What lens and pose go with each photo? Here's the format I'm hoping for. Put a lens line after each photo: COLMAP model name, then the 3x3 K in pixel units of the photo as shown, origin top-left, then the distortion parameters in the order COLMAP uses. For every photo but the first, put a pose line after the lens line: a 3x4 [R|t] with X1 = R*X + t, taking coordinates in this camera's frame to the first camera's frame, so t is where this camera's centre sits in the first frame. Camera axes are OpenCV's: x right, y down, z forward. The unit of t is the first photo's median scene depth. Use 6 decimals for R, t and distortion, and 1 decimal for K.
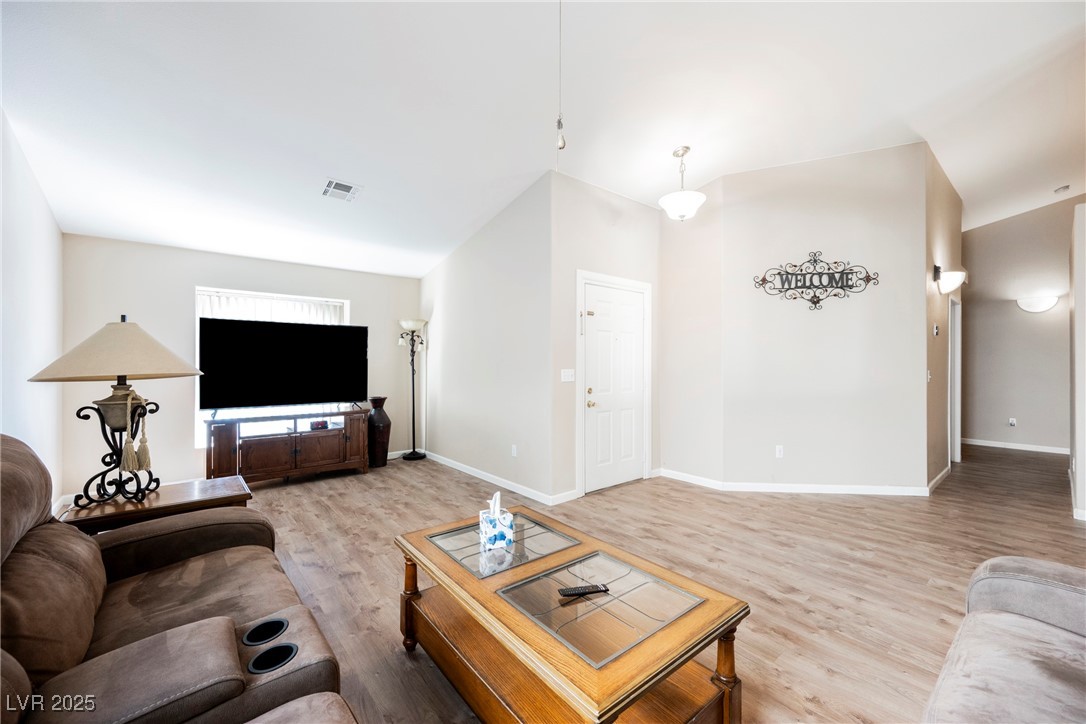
lens RADIAL K [[439.7, 0, 543.0], [0, 439.7, 362.0], [0, 0, 1]] dist [-0.000518, -0.000810]
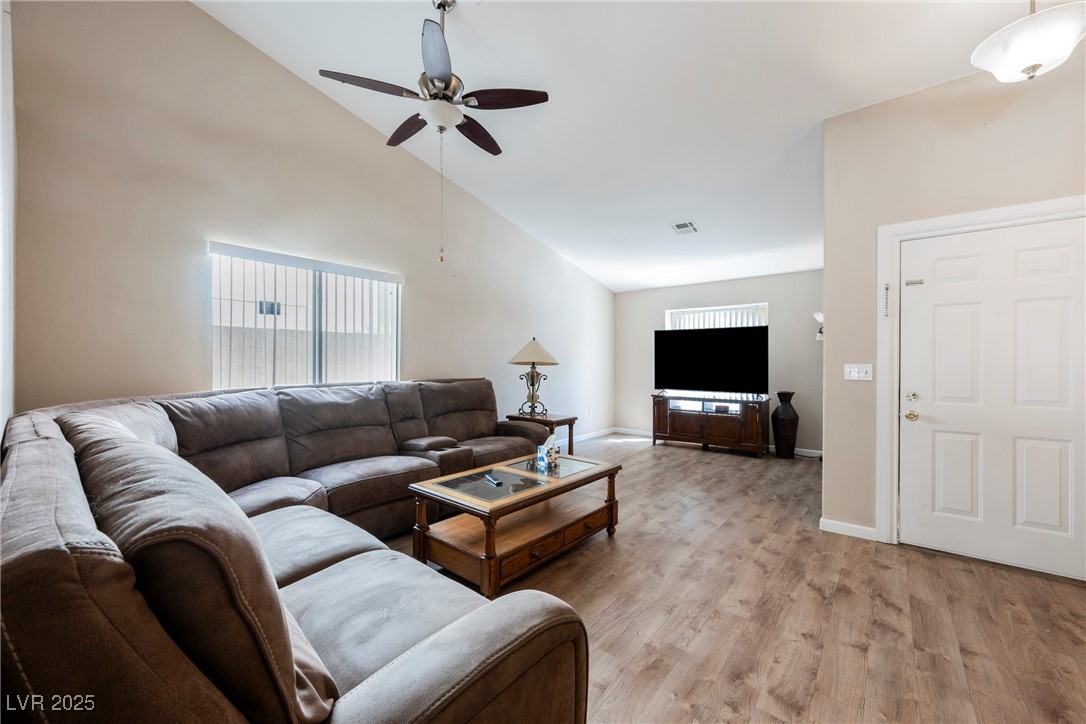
lens RADIAL K [[439.7, 0, 543.0], [0, 439.7, 362.0], [0, 0, 1]] dist [-0.000518, -0.000810]
pose [[0.157832, -0.000162, -0.987466, 0.704424], [-0.000832, 1.000000, -0.000297, 0.013435], [0.987466, 0.000868, 0.157832, 0.336238]]
